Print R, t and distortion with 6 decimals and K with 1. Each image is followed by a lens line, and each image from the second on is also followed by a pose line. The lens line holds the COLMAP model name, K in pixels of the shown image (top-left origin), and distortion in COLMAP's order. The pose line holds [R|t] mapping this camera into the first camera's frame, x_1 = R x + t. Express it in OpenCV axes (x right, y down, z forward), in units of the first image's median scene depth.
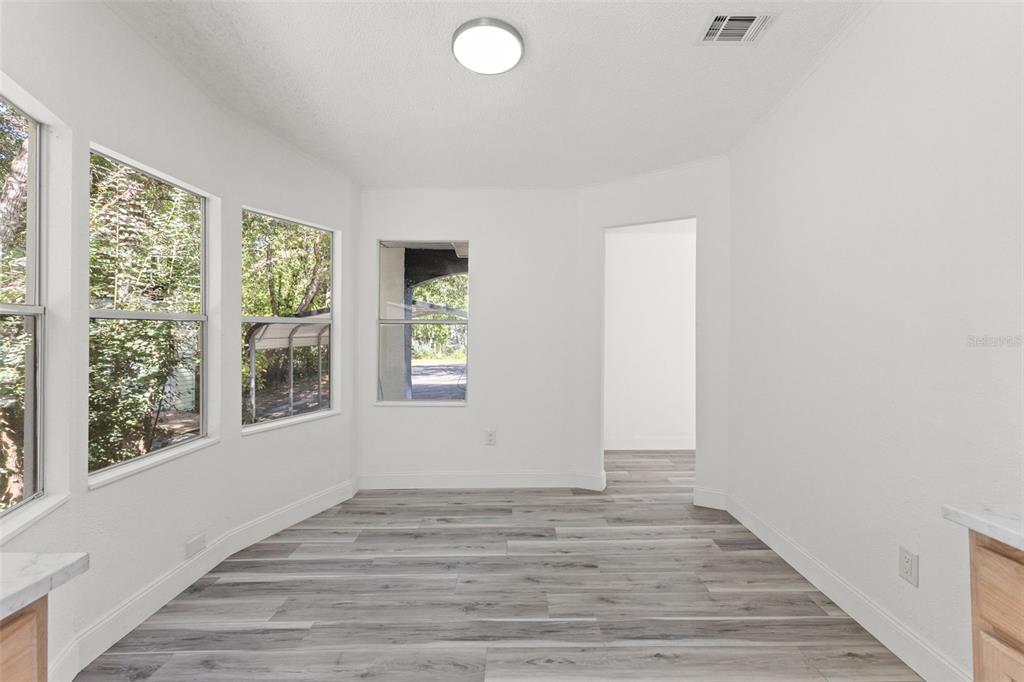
lens RADIAL K [[440.2, 0, 510.4], [0, 440.2, 331.9], [0, 0, 1]] dist [0.015104, 0.000105]
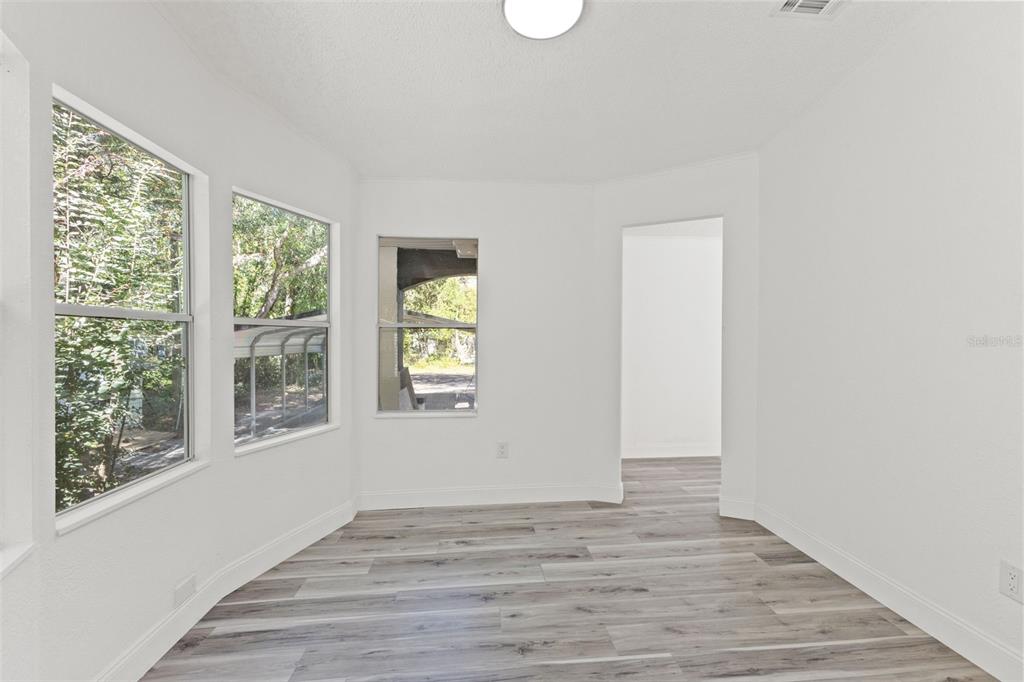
lens RADIAL K [[440.2, 0, 517.4], [0, 440.2, 344.6], [0, 0, 1]] dist [0.015104, 0.000105]
pose [[0.996194, -0.003423, 0.087095, -0.122934], [0.002611, 0.999952, 0.009437, 0.009449], [-0.087124, -0.009173, 0.996155, 0.091618]]
